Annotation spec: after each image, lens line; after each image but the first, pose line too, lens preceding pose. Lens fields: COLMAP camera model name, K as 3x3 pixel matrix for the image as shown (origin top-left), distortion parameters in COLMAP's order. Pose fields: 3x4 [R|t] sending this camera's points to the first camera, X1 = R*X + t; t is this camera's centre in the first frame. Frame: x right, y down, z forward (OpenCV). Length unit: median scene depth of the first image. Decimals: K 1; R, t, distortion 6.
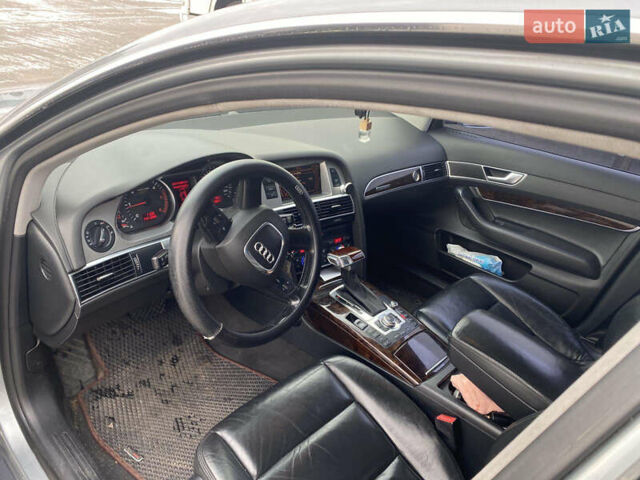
lens RADIAL K [[472.4, 0, 320.0], [0, 472.4, 240.0], [0, 0, 1]] dist [0.005683, -0.001531]
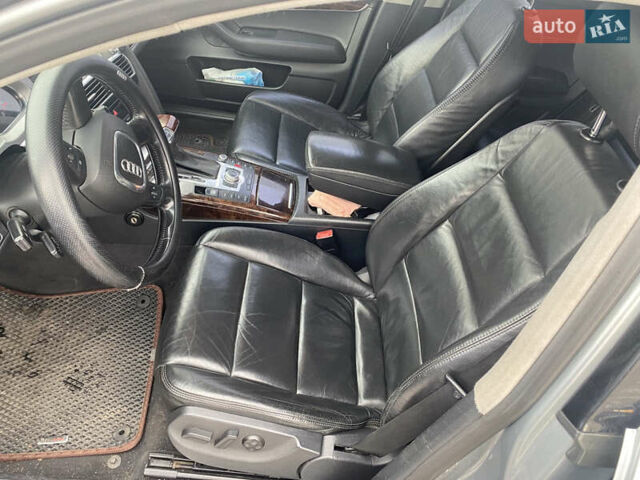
lens RADIAL K [[472.4, 0, 320.0], [0, 472.4, 240.0], [0, 0, 1]] dist [0.005683, -0.001531]
pose [[0.744337, -0.481665, 0.462560, -0.225705], [0.261355, 0.847518, 0.461960, -0.116432], [-0.614538, -0.222961, 0.756724, 0.110081]]
